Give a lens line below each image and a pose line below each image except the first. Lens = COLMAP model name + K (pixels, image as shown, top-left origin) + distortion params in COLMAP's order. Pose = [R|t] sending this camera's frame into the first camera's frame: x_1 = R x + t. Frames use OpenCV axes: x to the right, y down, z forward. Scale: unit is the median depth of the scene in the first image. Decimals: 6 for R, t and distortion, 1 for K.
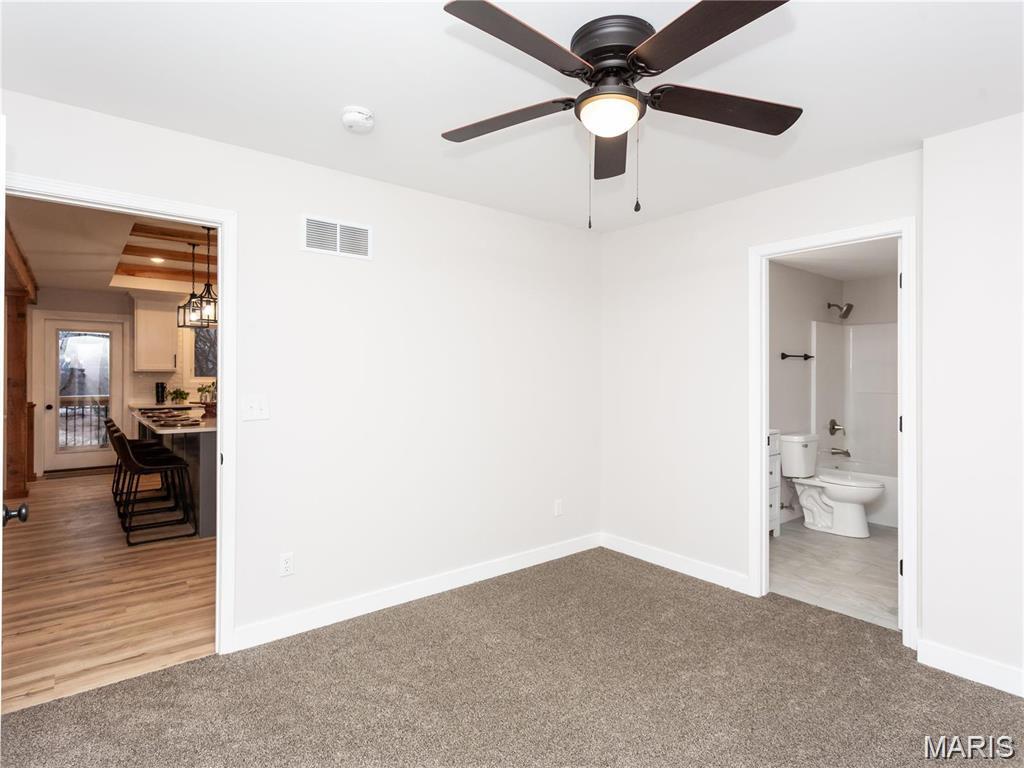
lens RADIAL K [[539.7, 0, 512.5], [0, 539.7, 380.5], [0, 0, 1]] dist [0.001920, 0.000661]
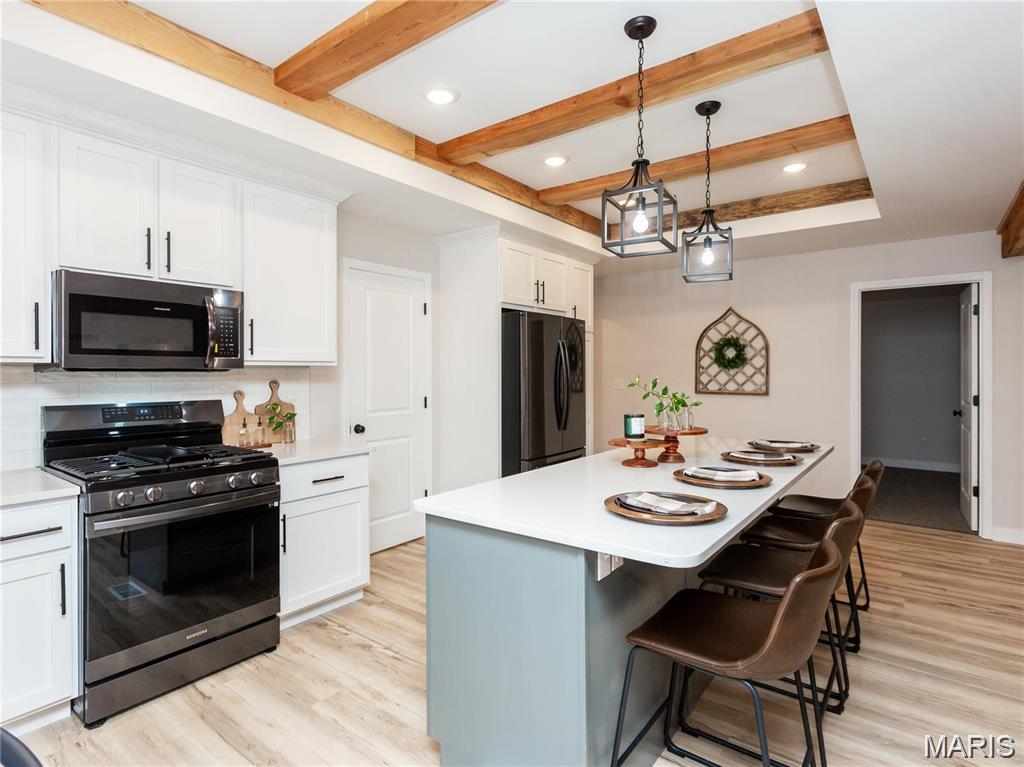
lens RADIAL K [[539.7, 0, 511.8], [0, 539.7, 377.0], [0, 0, 1]] dist [0.001920, 0.000661]
pose [[-0.246163, -0.017136, 0.969077, -1.547502], [0.001892, 0.999833, 0.018161, -0.017772], [-0.969227, 0.006304, -0.246090, 1.972089]]
